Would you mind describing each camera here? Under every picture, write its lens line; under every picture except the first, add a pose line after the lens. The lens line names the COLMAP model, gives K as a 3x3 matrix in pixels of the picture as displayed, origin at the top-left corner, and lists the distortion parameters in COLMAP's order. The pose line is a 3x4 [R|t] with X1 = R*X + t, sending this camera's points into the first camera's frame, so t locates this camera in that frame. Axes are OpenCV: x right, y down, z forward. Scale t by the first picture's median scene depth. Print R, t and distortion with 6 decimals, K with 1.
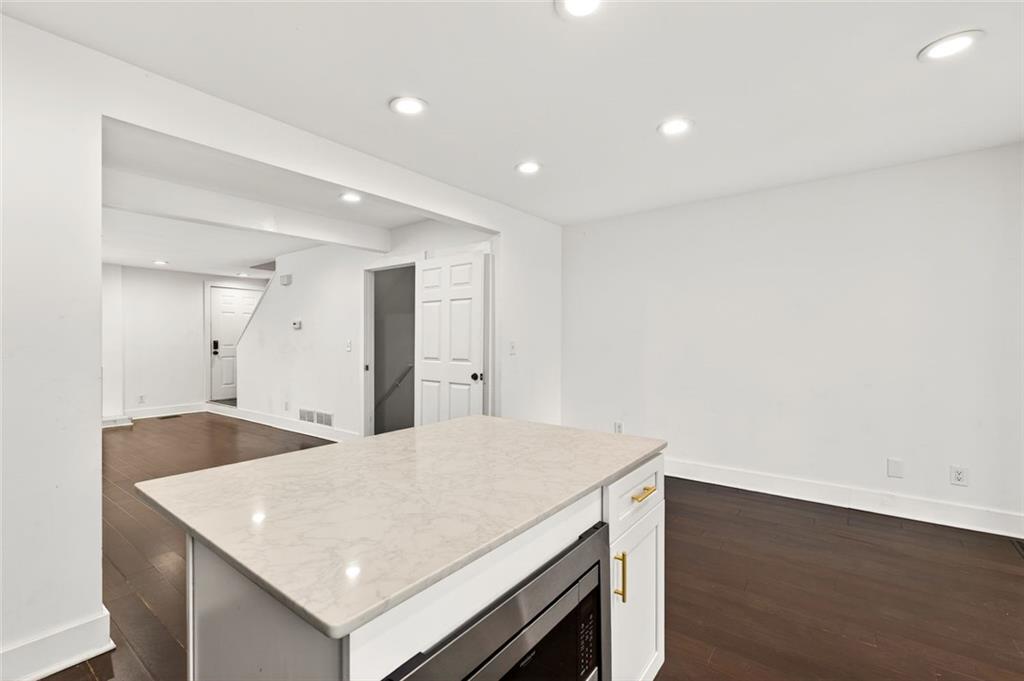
lens RADIAL K [[447.7, 0, 512.0], [0, 447.7, 340.5], [0, 0, 1]] dist [-0.002307, -0.000176]
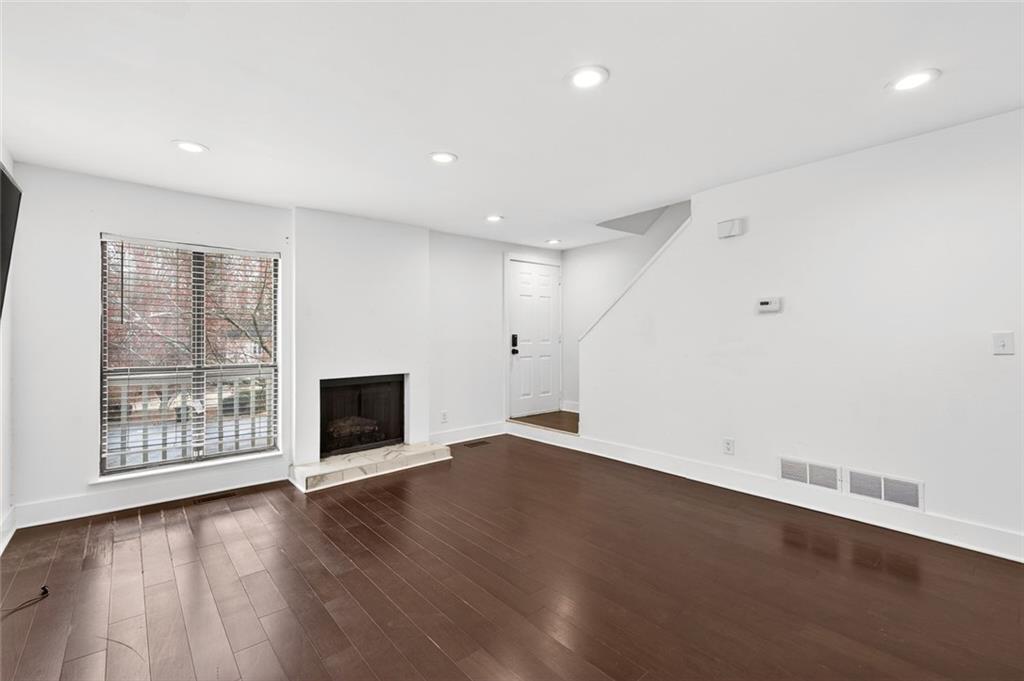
lens RADIAL K [[442.1, 0, 516.7], [0, 442.1, 328.7], [0, 0, 1]] dist [0.000626, 0.000468]
pose [[0.977107, -0.005240, -0.212682, -0.536562], [0.001578, 0.999848, -0.017383, 0.003217], [0.212741, 0.016649, 0.976967, 0.318916]]
